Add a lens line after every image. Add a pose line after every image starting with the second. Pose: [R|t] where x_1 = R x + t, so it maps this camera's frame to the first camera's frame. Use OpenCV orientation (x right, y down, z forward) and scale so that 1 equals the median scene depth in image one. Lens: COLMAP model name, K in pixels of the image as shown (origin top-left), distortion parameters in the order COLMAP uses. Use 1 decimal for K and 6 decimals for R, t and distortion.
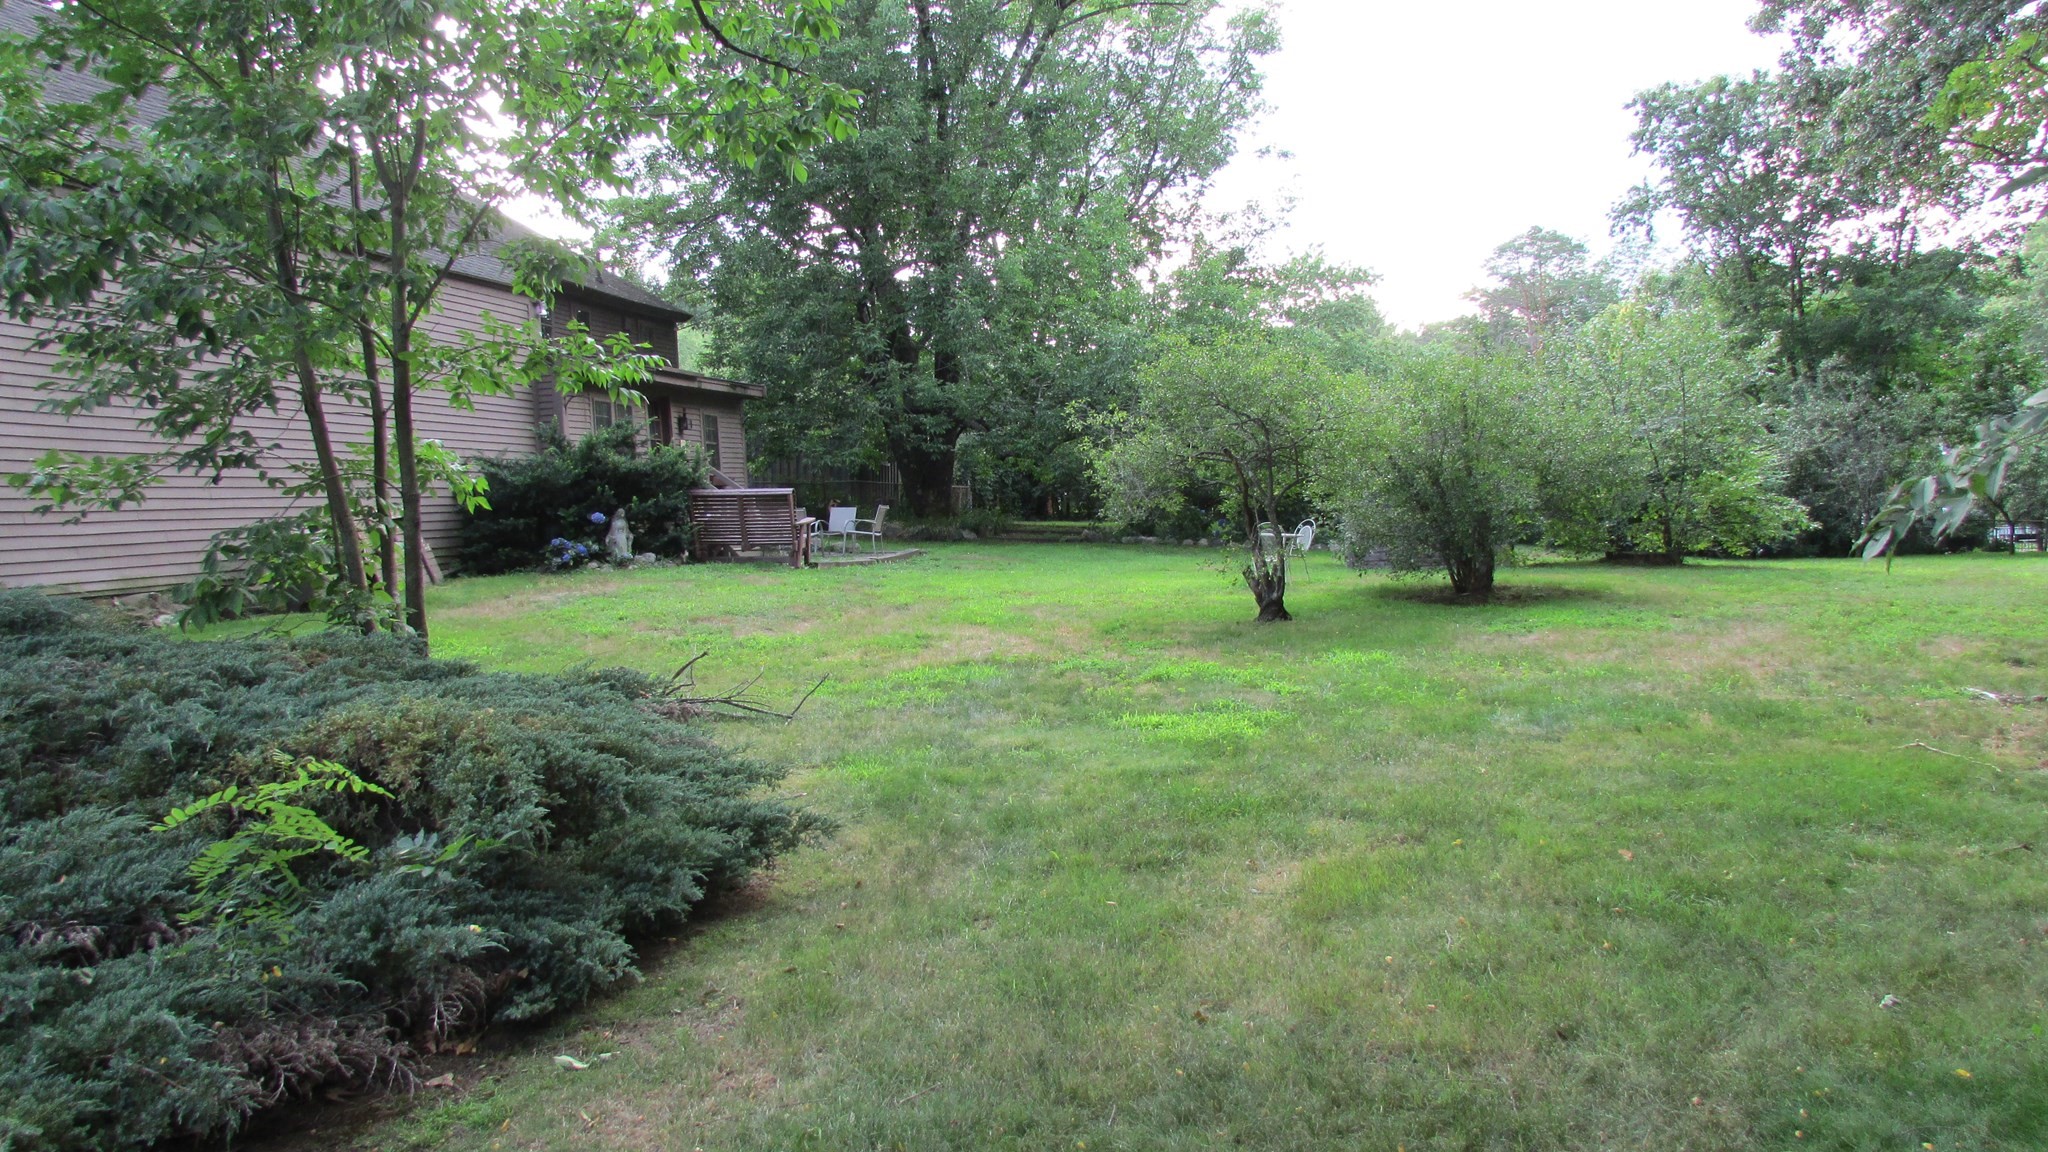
lens RADIAL K [[1490.4, 0, 1016.0], [0, 1490.4, 529.2], [0, 0, 1]] dist [-0.020035, 0.008893]
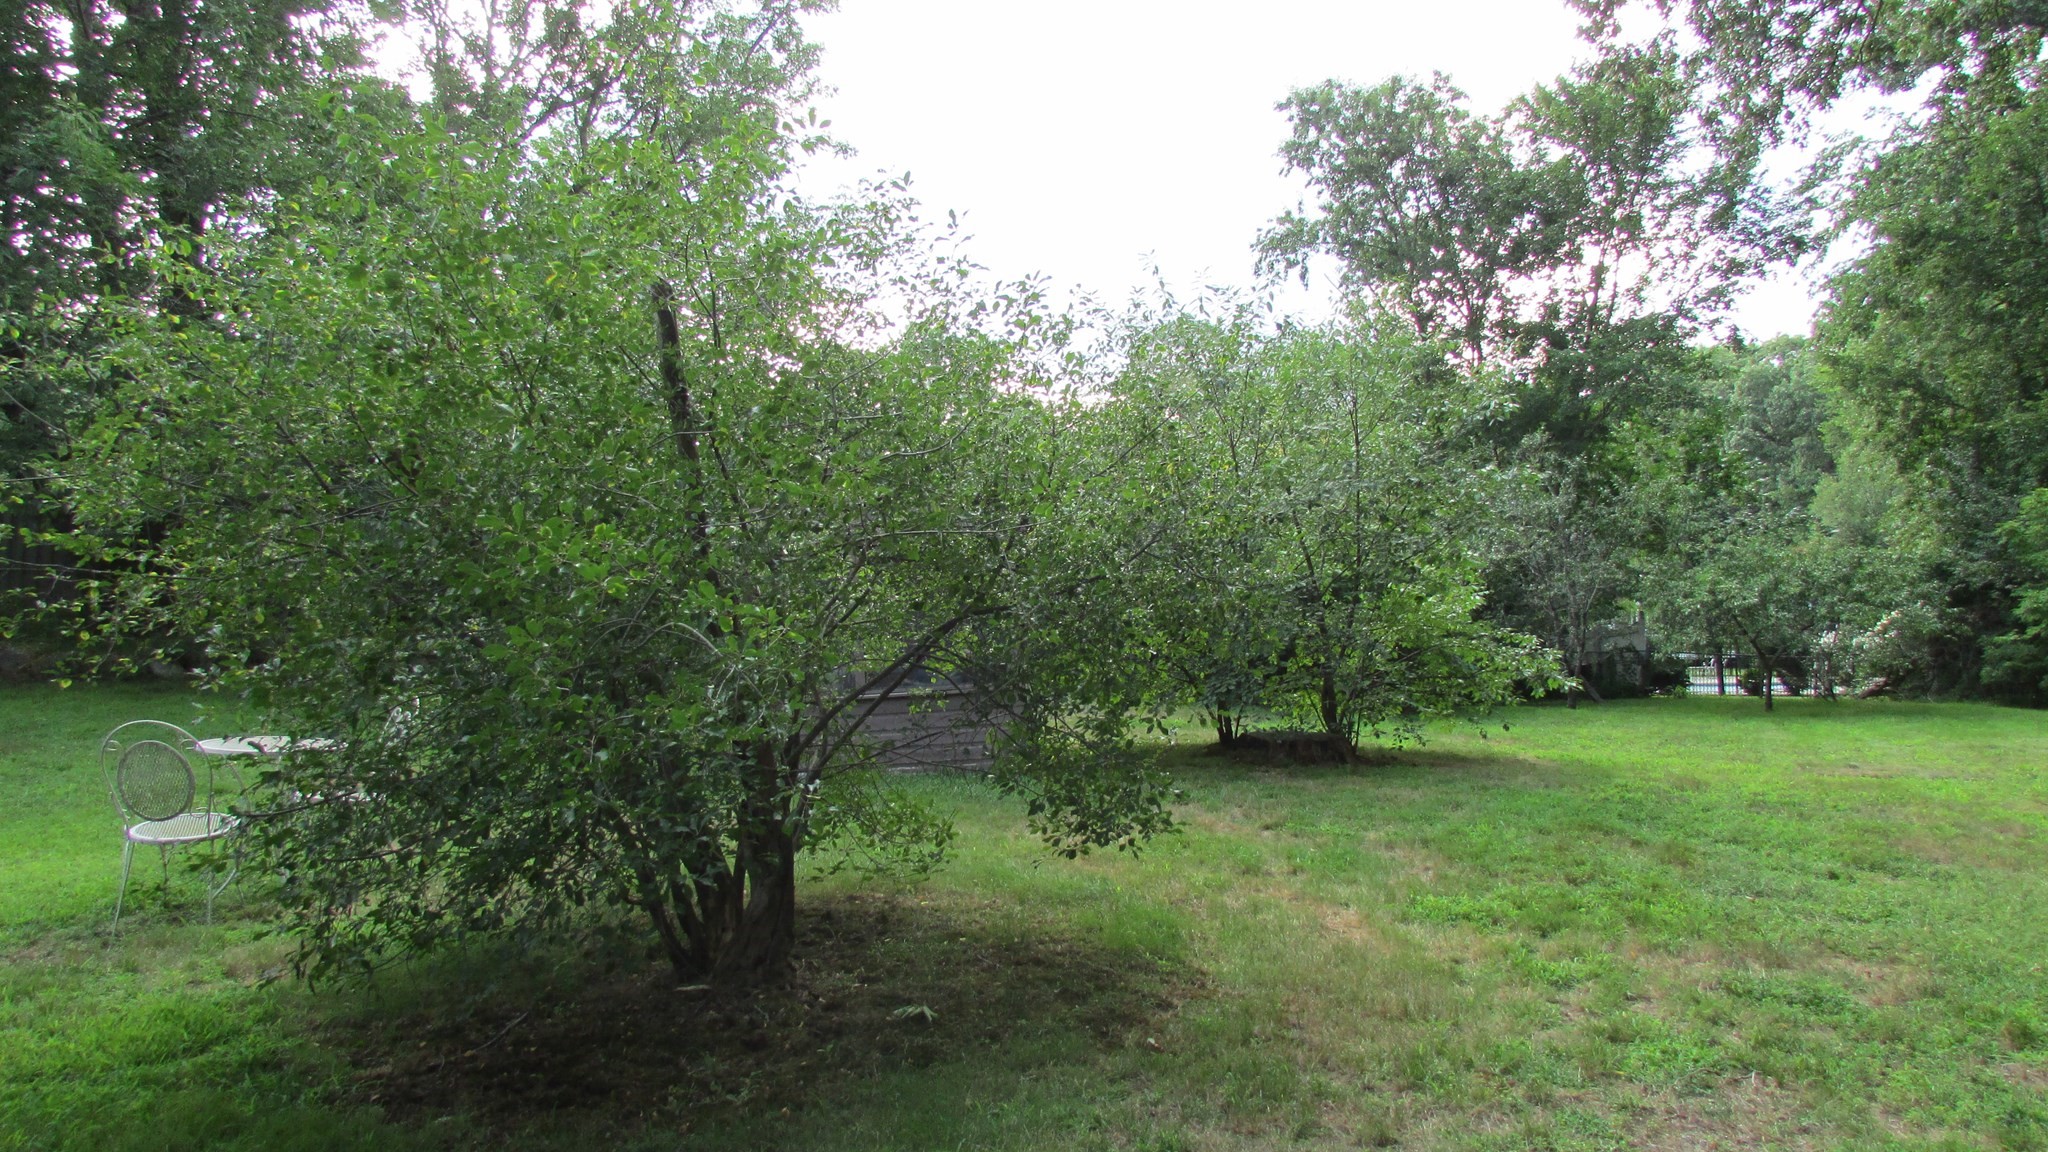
lens RADIAL K [[1490.4, 0, 1083.1], [0, 1490.4, 584.6], [0, 0, 1]] dist [-0.020035, 0.008893]
pose [[0.966490, 0.025351, 0.255450, 0.123878], [-0.017718, 0.999326, -0.032137, -0.011284], [-0.256092, 0.026534, 0.966288, 0.289812]]
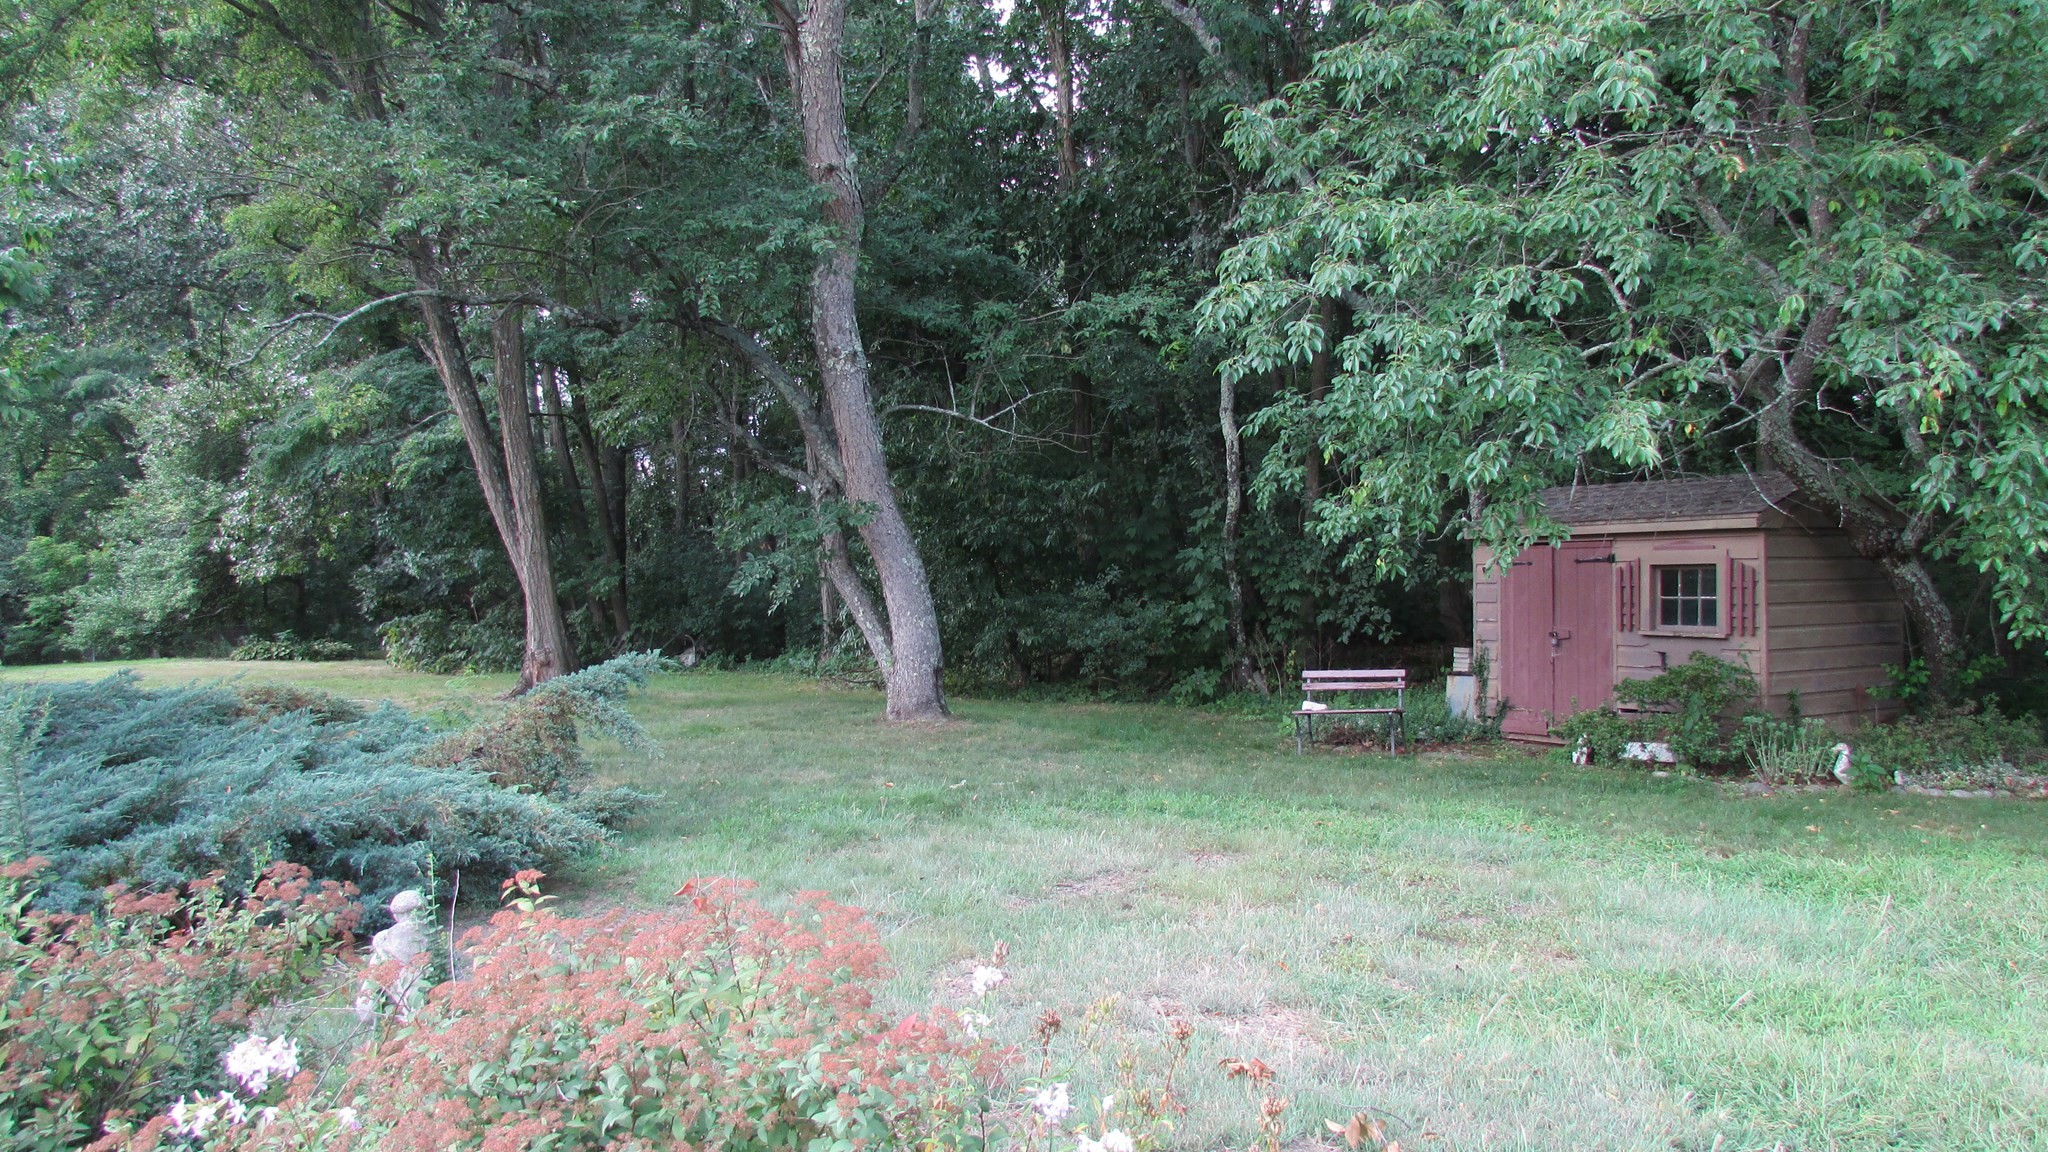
lens RADIAL K [[1490.4, 0, 1027.6], [0, 1490.4, 562.6], [0, 0, 1]] dist [-0.020035, 0.008893]
pose [[0.135663, 0.020251, 0.990548, -0.259505], [0.053559, 0.998179, -0.027742, 0.005637], [-0.989306, 0.056816, 0.134331, -0.035951]]
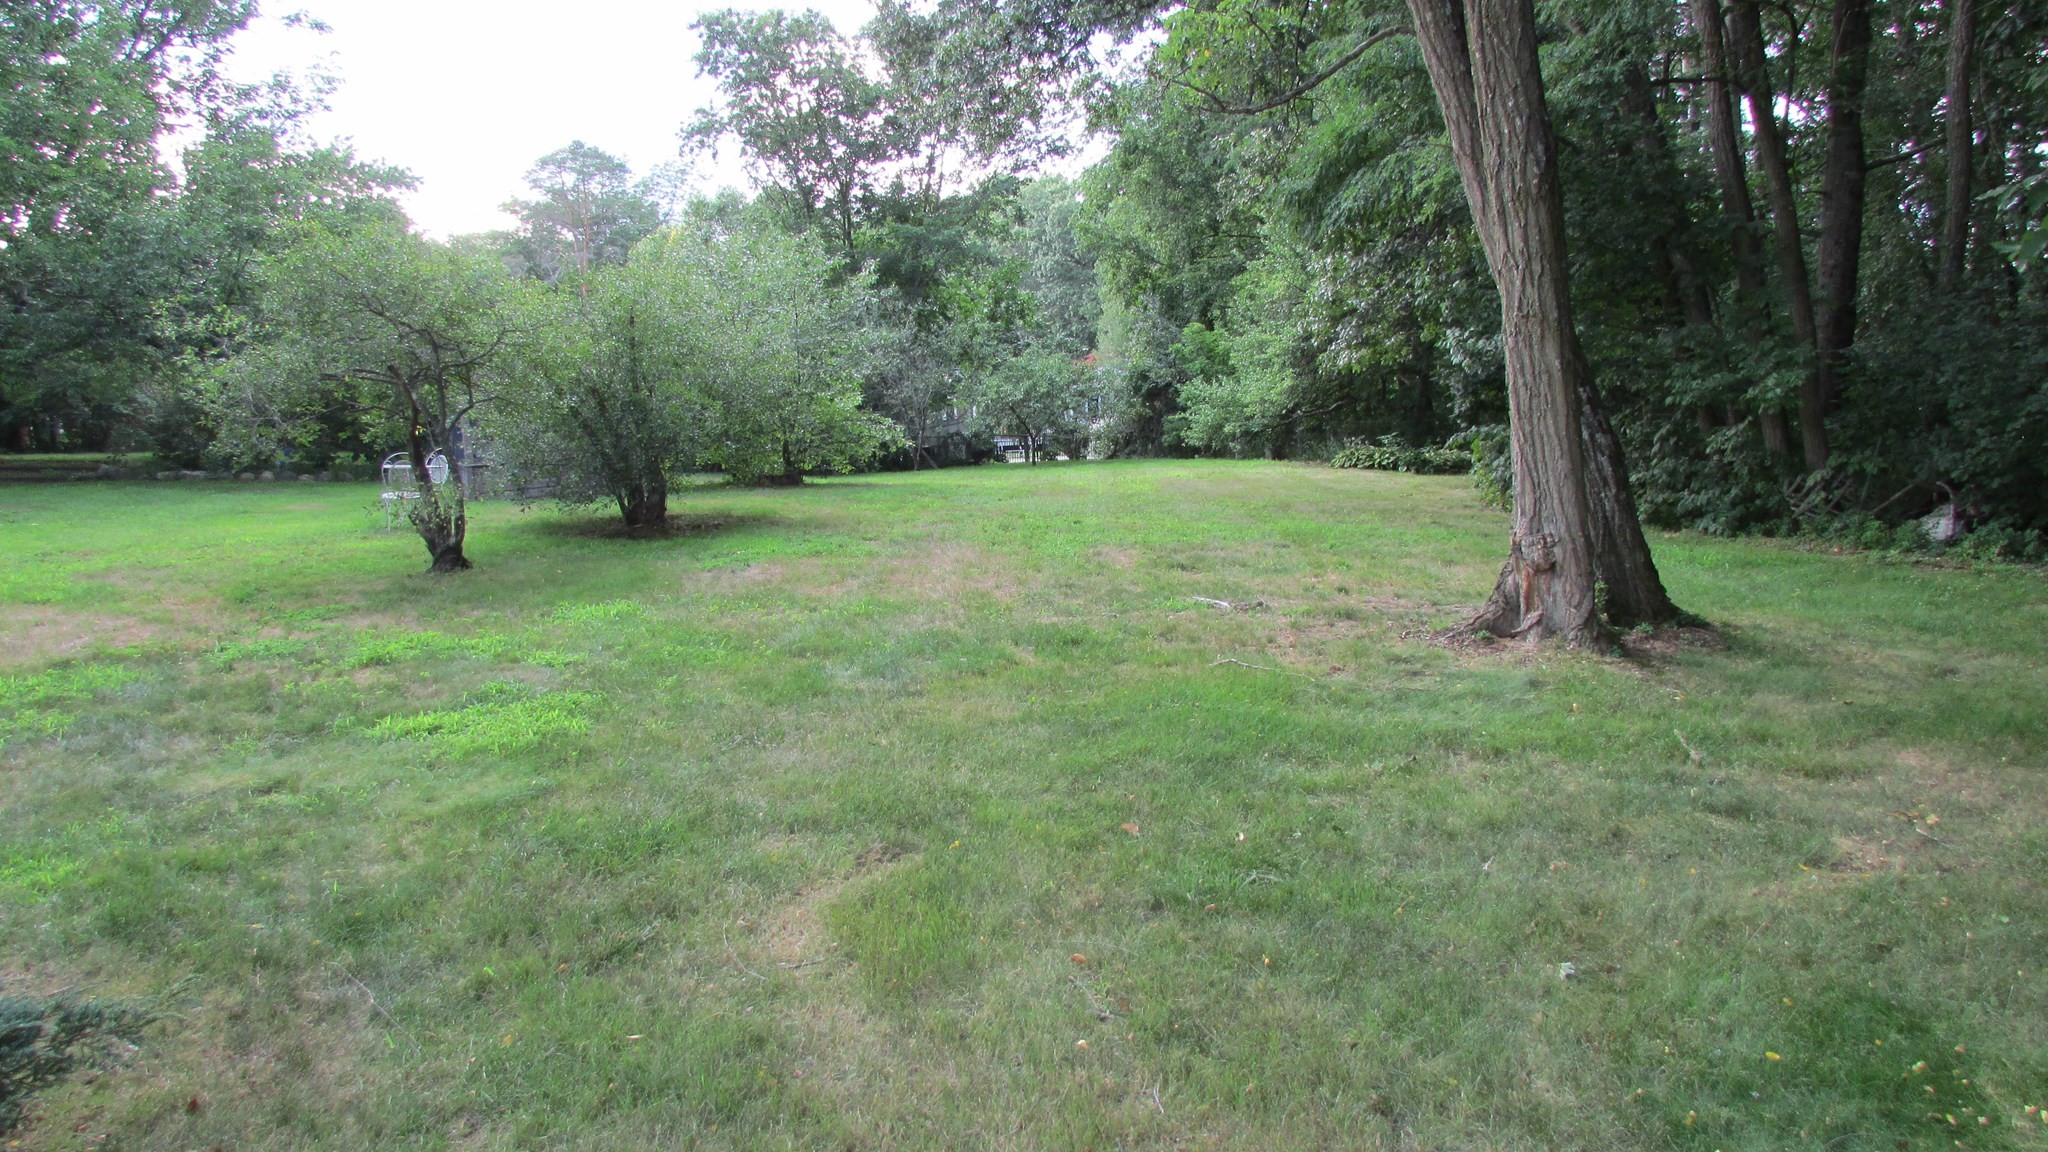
lens RADIAL K [[1490.4, 0, 1034.7], [0, 1490.4, 540.2], [0, 0, 1]] dist [-0.020035, 0.008893]
pose [[0.798523, -0.055969, 0.599356, -0.023830], [0.019331, 0.997539, 0.067396, -0.002134], [-0.601654, -0.042231, 0.797640, 0.046725]]
